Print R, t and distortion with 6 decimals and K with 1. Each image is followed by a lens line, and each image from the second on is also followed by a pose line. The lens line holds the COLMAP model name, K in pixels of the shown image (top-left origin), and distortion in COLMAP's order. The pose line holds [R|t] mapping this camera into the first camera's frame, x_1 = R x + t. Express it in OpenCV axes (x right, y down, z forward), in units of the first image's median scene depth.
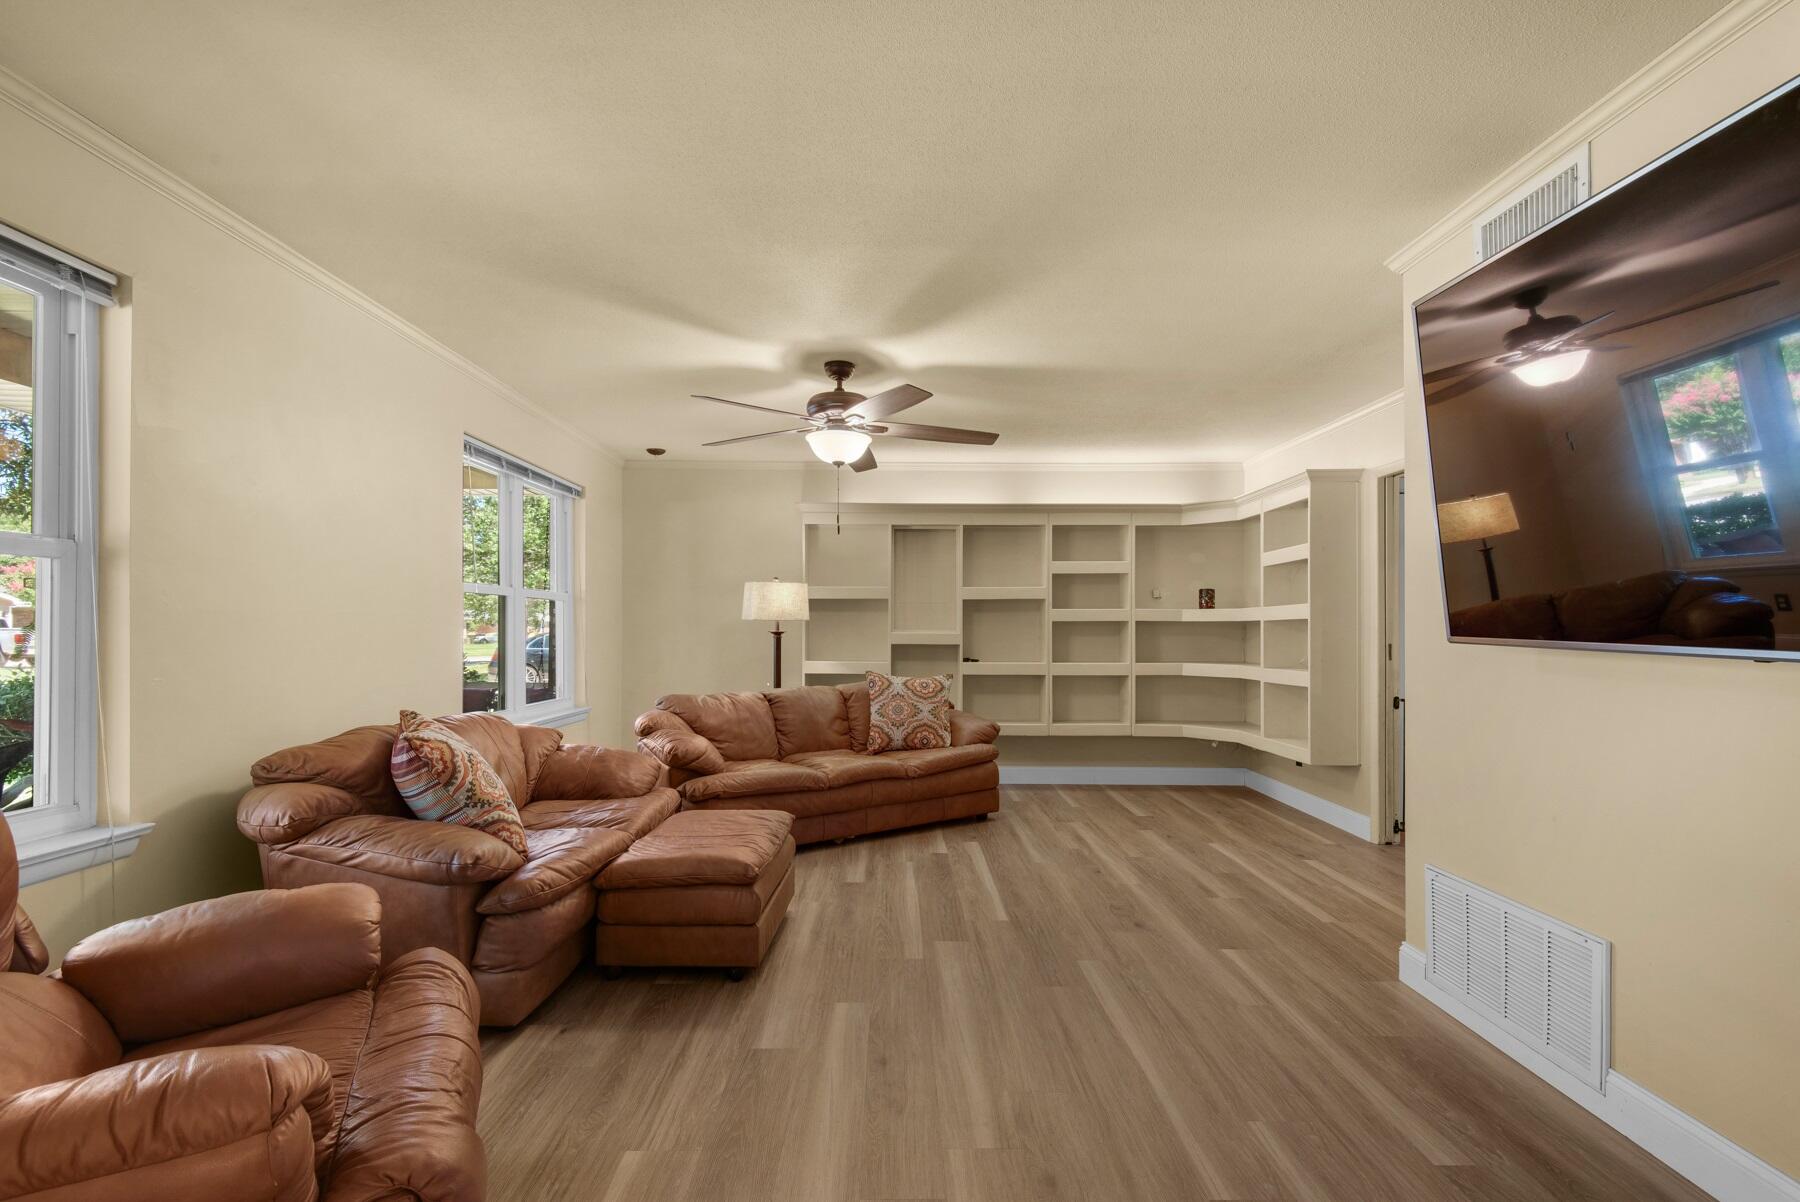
lens RADIAL K [[833.2, 0, 893.3], [0, 833.2, 622.4], [0, 0, 1]] dist [0.049150, -0.021287]
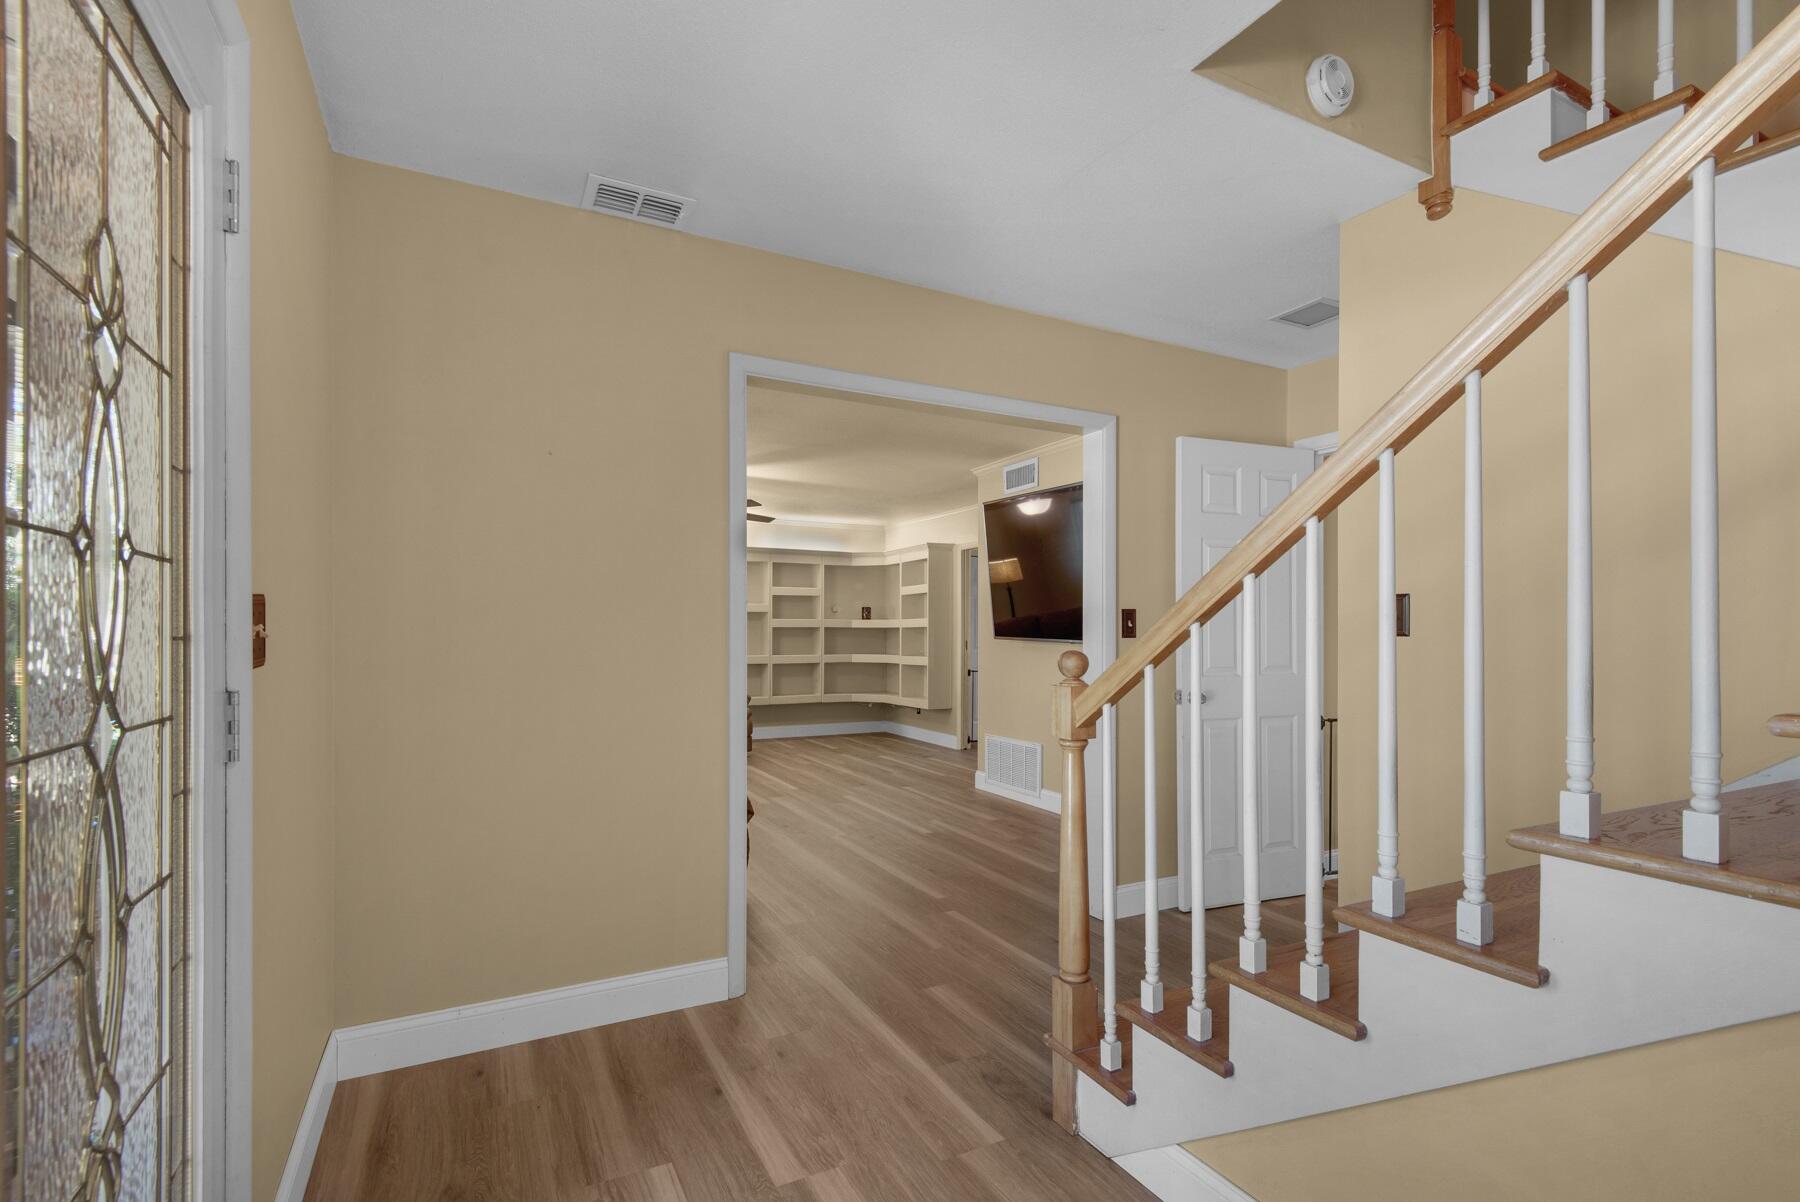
lens RADIAL K [[833.2, 0, 893.3], [0, 833.2, 622.4], [0, 0, 1]] dist [0.049150, -0.021287]
pose [[0.891905, 0.007095, 0.452167, -0.340302], [-0.005293, 0.999972, -0.005251, -0.003649], [-0.452192, 0.002290, 0.891918, -0.495655]]
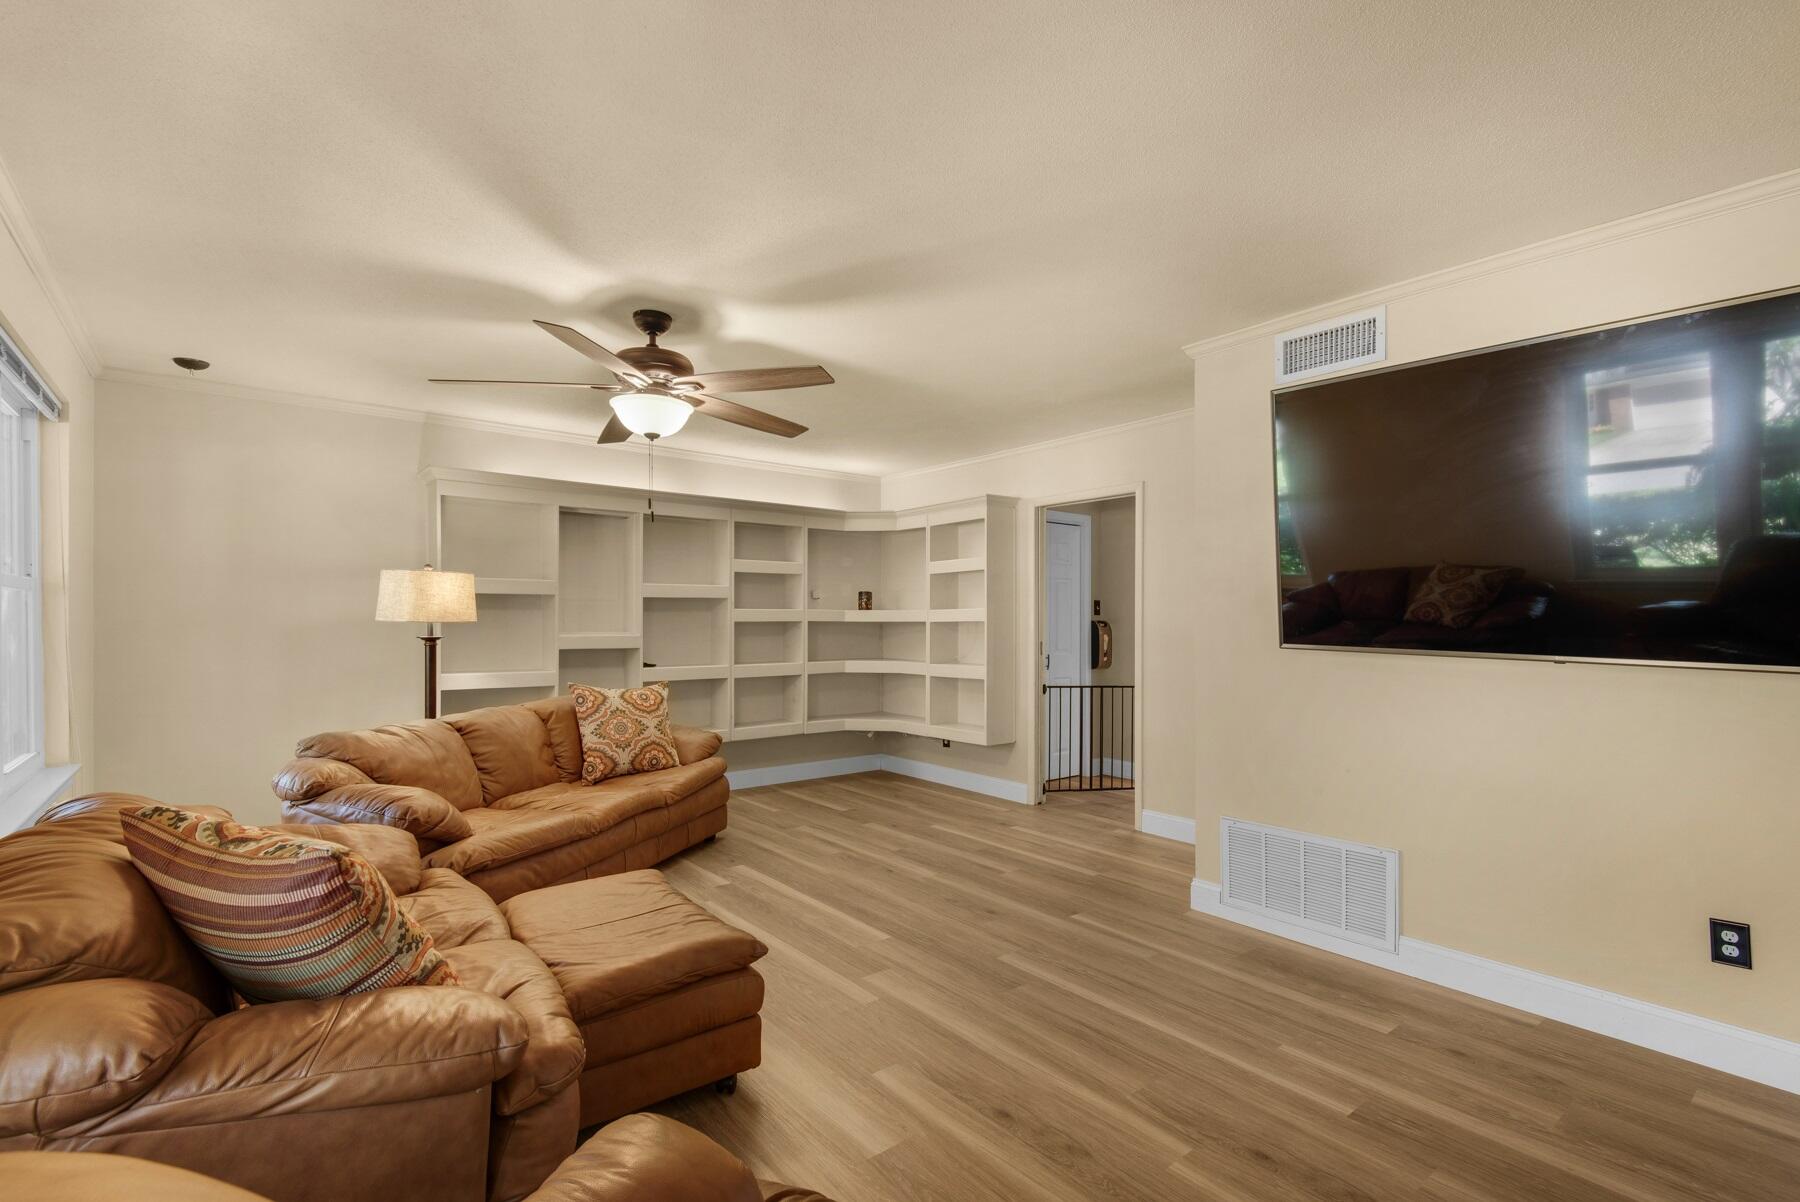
lens RADIAL K [[833.2, 0, 893.3], [0, 833.2, 622.4], [0, 0, 1]] dist [0.049150, -0.021287]
pose [[0.785860, -0.002348, 0.618400, -0.304563], [-0.004222, 0.999949, 0.009163, -0.011913], [-0.618390, -0.009811, 0.785810, 0.157975]]
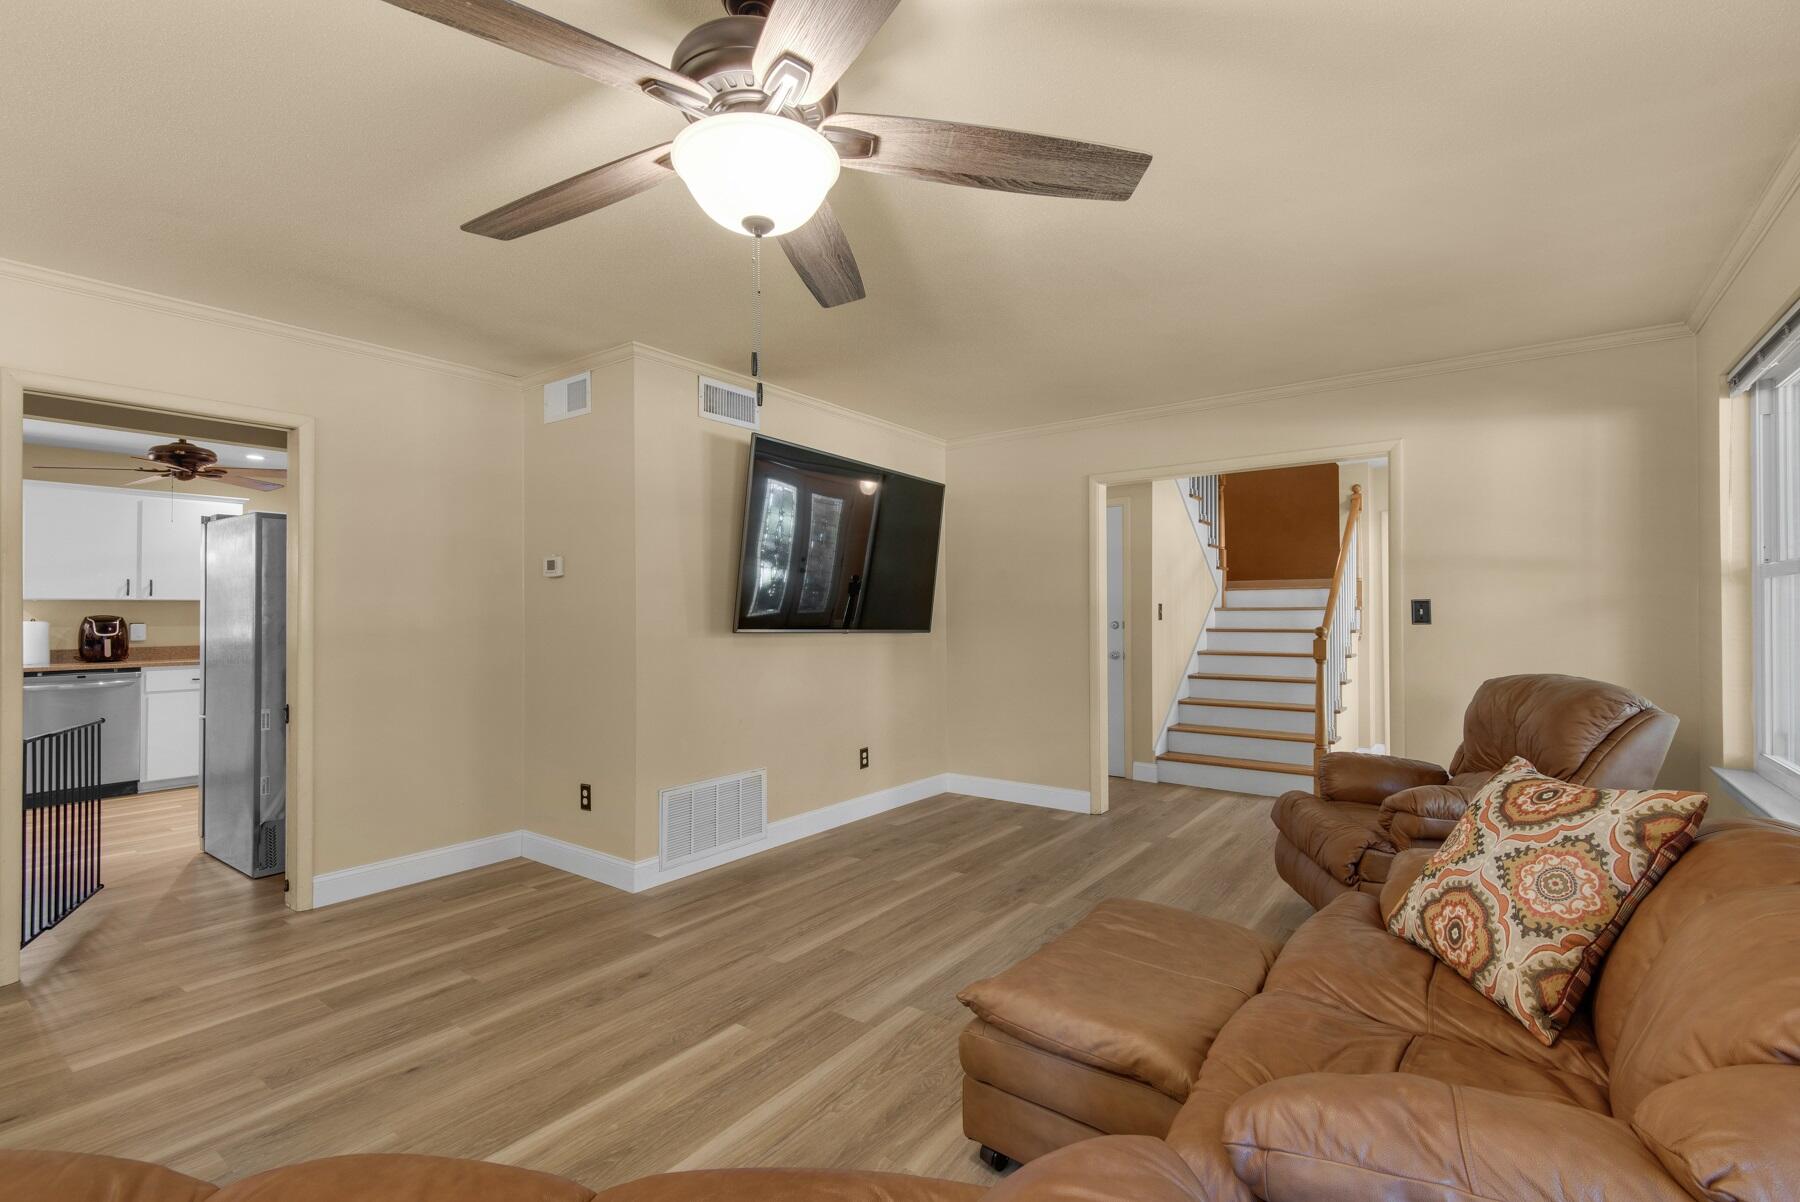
lens RADIAL K [[815.4, 0, 900.0], [0, 815.4, 601.0], [0, 0, 1]] dist [0.044359, -0.019757]
pose [[-0.803720, 0.006867, 0.594969, -0.277761], [-0.004711, 0.999829, -0.017904, -0.005828], [-0.594990, -0.017193, -0.803549, 1.000091]]
